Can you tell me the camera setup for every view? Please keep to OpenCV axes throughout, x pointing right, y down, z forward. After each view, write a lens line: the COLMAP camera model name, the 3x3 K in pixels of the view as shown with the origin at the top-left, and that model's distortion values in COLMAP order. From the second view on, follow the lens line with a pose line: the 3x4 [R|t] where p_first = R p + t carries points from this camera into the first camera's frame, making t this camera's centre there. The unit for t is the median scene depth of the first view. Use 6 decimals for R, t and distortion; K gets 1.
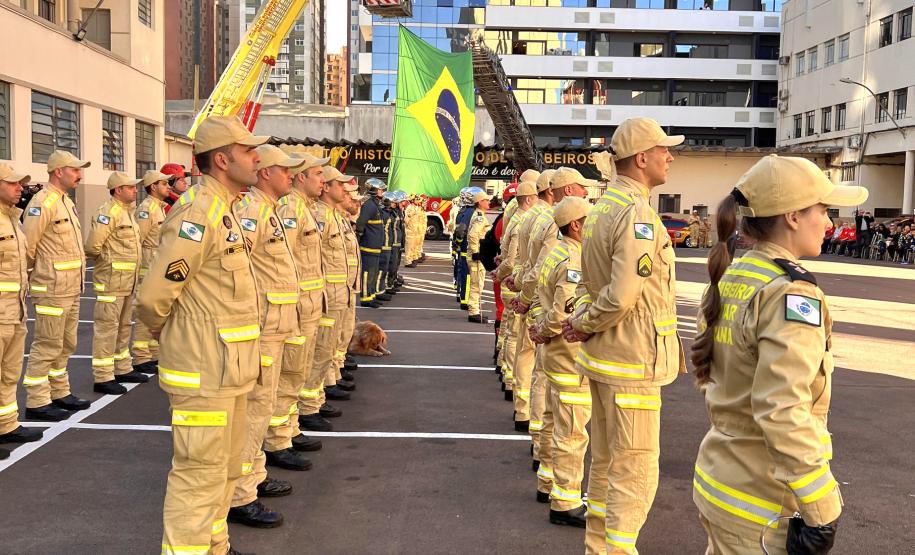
lens RADIAL K [[970.2, 0, 457.5], [0, 970.2, 277.5], [0, 0, 1]] dist [0.009843, 0.003022]
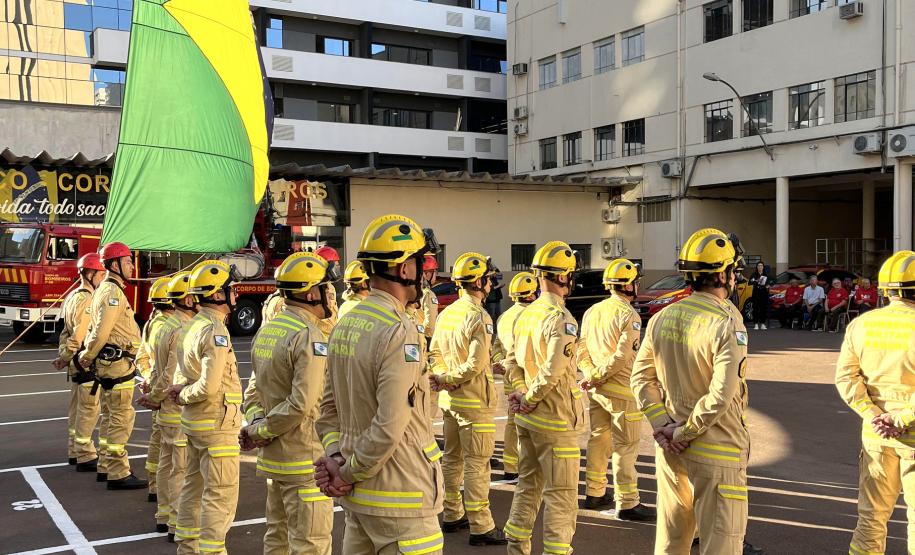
lens RADIAL K [[970.2, 0, 457.5], [0, 970.2, 277.5], [0, 0, 1]] dist [0.009843, 0.003022]
pose [[0.884711, -0.029503, 0.465205, -0.064855], [0.057614, 0.997264, -0.046321, -0.025717], [-0.462565, 0.067783, 0.883990, 0.341343]]
